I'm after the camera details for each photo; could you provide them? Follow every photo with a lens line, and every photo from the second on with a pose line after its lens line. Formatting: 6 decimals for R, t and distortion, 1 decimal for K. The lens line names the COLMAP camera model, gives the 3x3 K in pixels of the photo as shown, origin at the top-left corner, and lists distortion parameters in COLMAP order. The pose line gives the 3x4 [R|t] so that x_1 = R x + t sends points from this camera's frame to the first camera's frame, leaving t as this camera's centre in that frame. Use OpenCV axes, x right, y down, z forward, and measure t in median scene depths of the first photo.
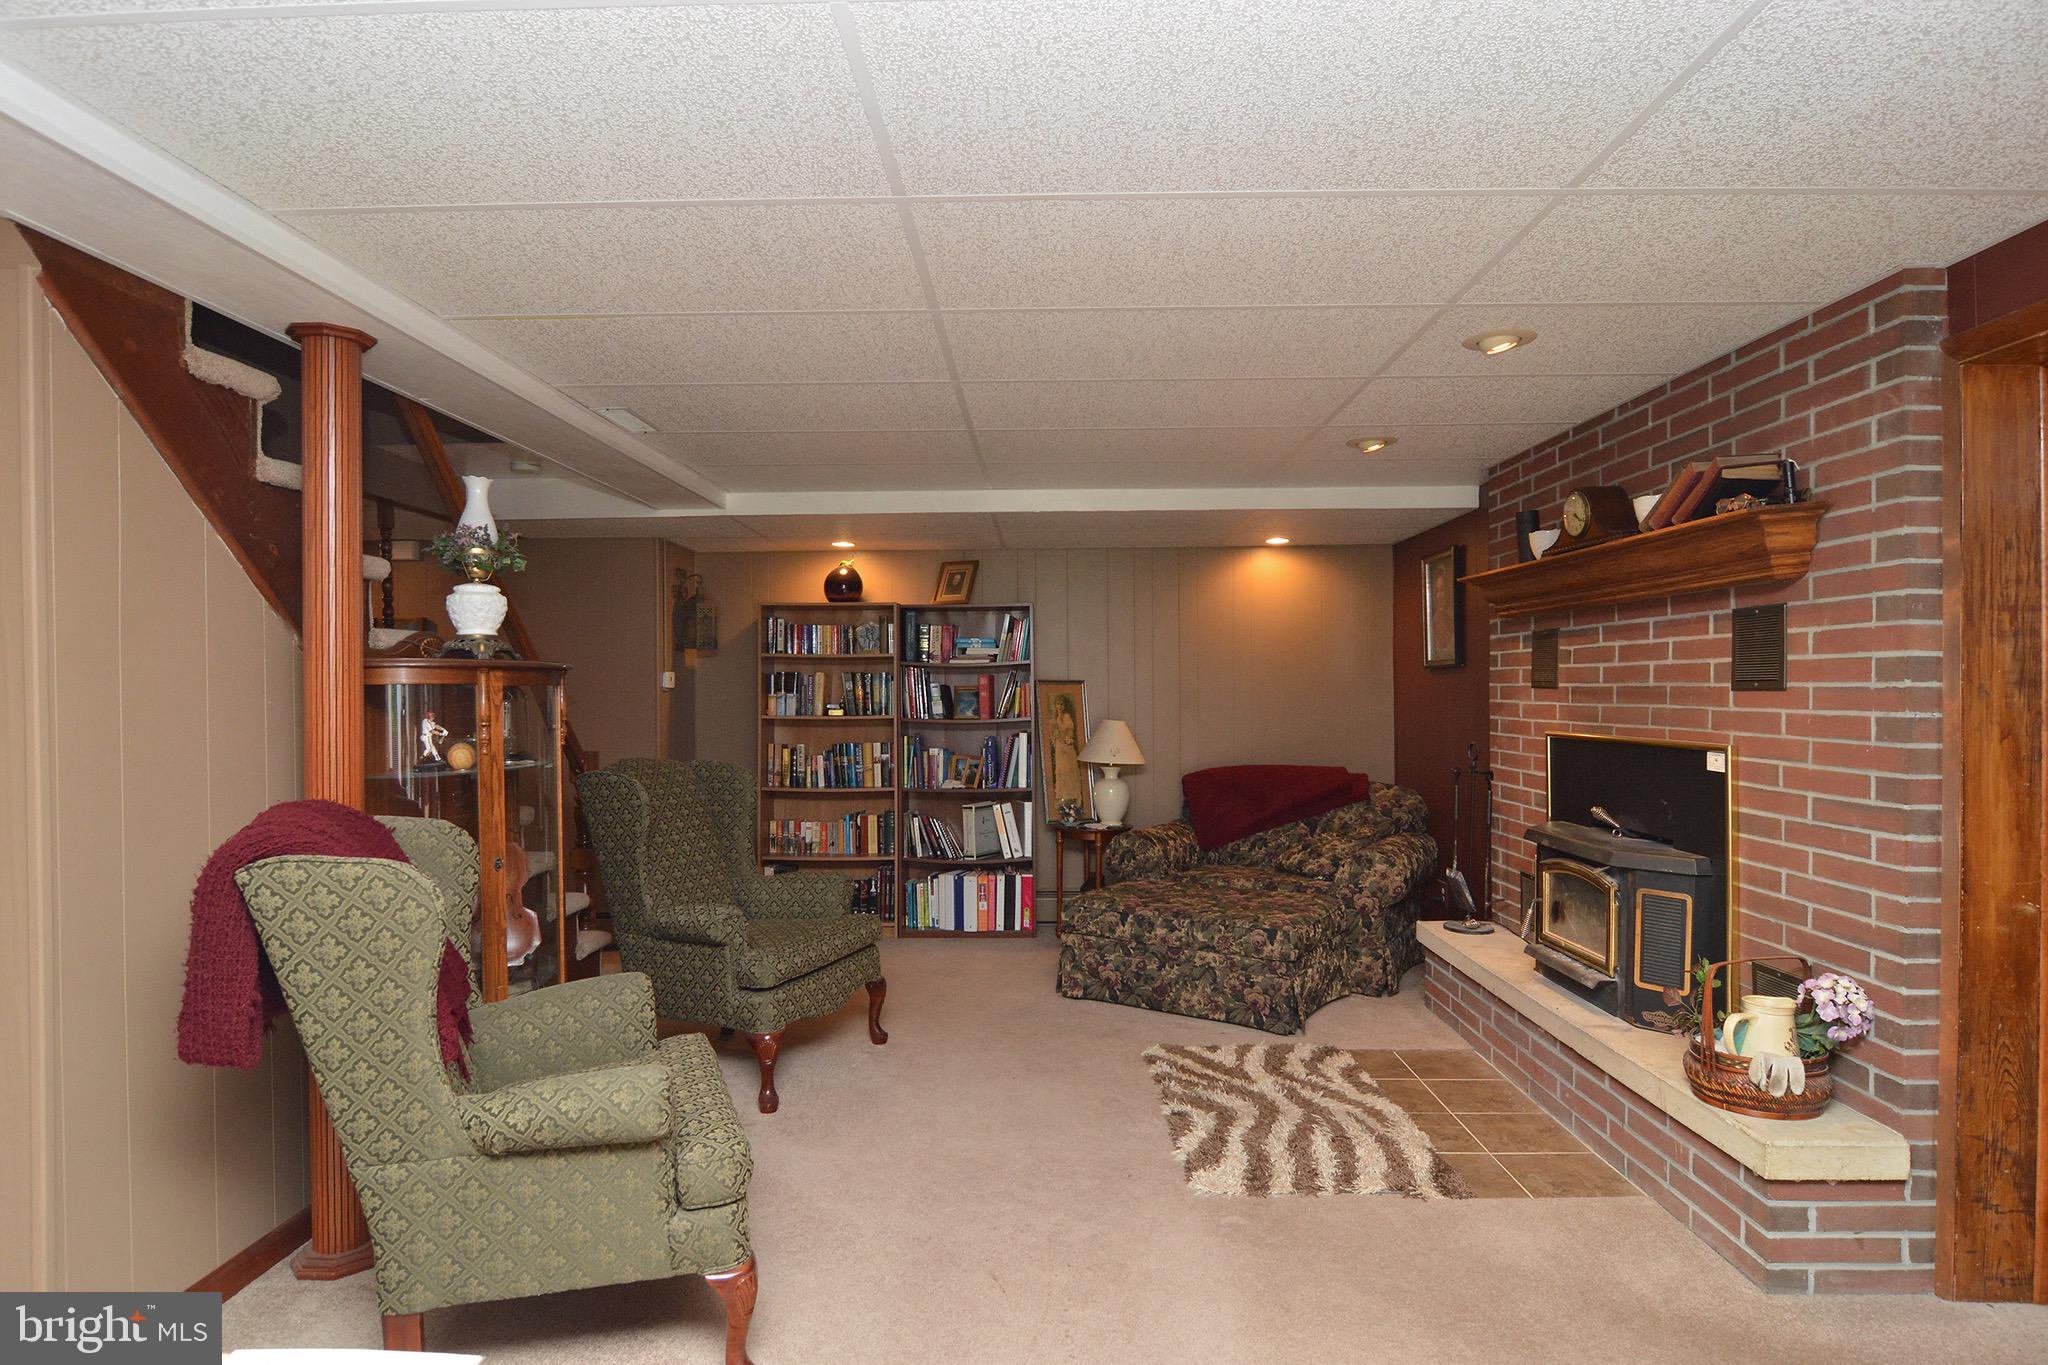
lens RADIAL K [[1117.9, 0, 1027.9], [0, 1117.9, 685.1], [0, 0, 1]] dist [-0.013628, 0.000218]
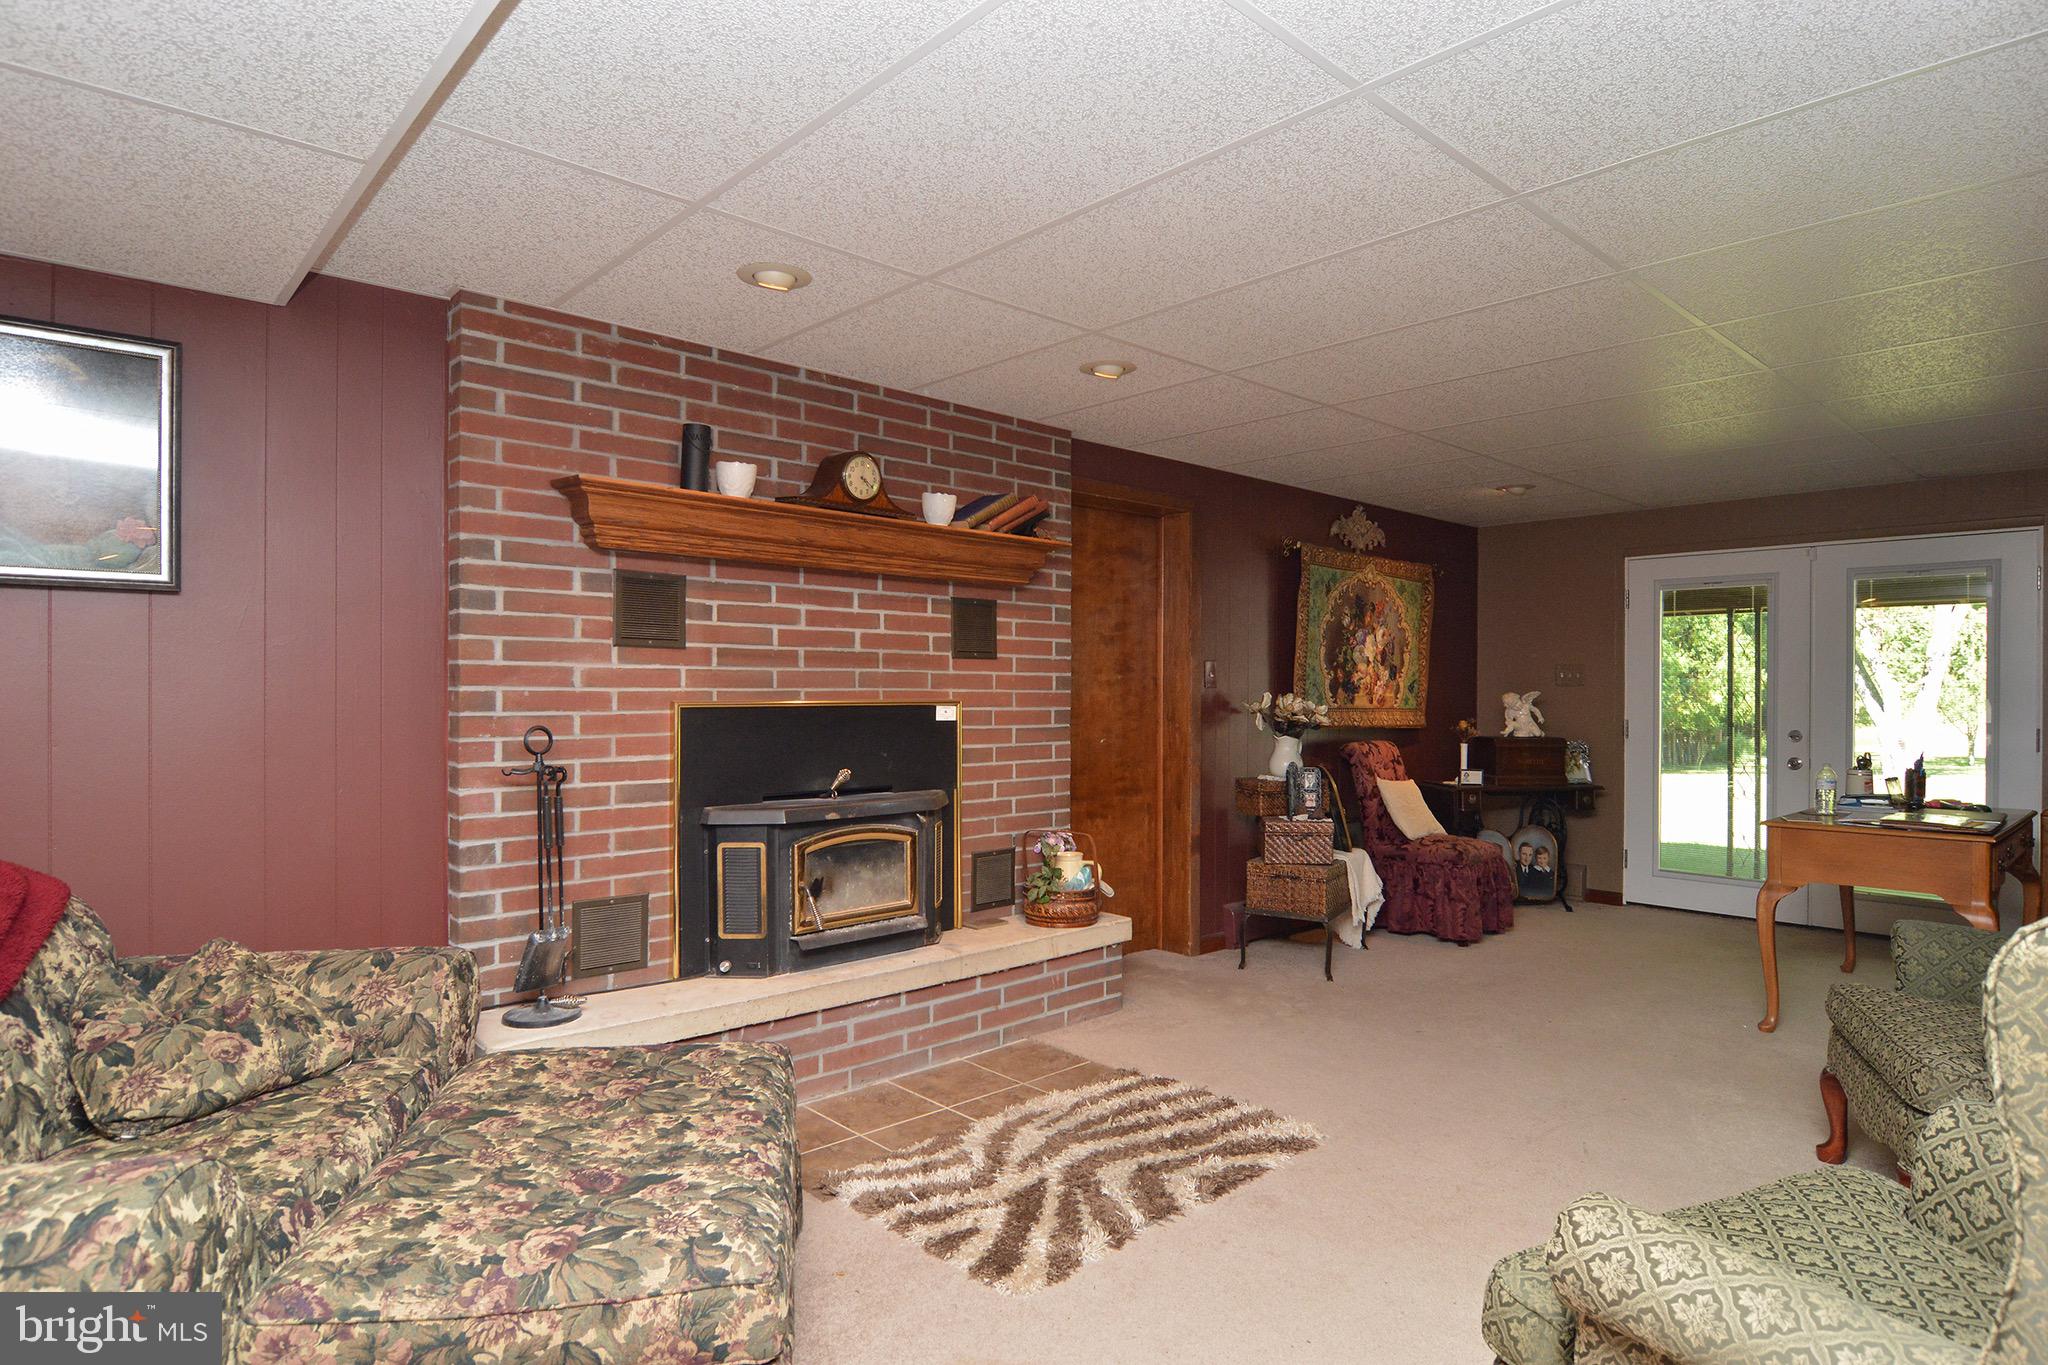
lens RADIAL K [[1117.9, 0, 1034.3], [0, 1117.9, 691.6], [0, 0, 1]] dist [-0.013628, 0.000218]
pose [[-0.699370, -0.001430, 0.714759, -0.374641], [-0.003471, 0.999993, -0.001396, 0.044604], [-0.714752, -0.003457, -0.699370, 1.800999]]
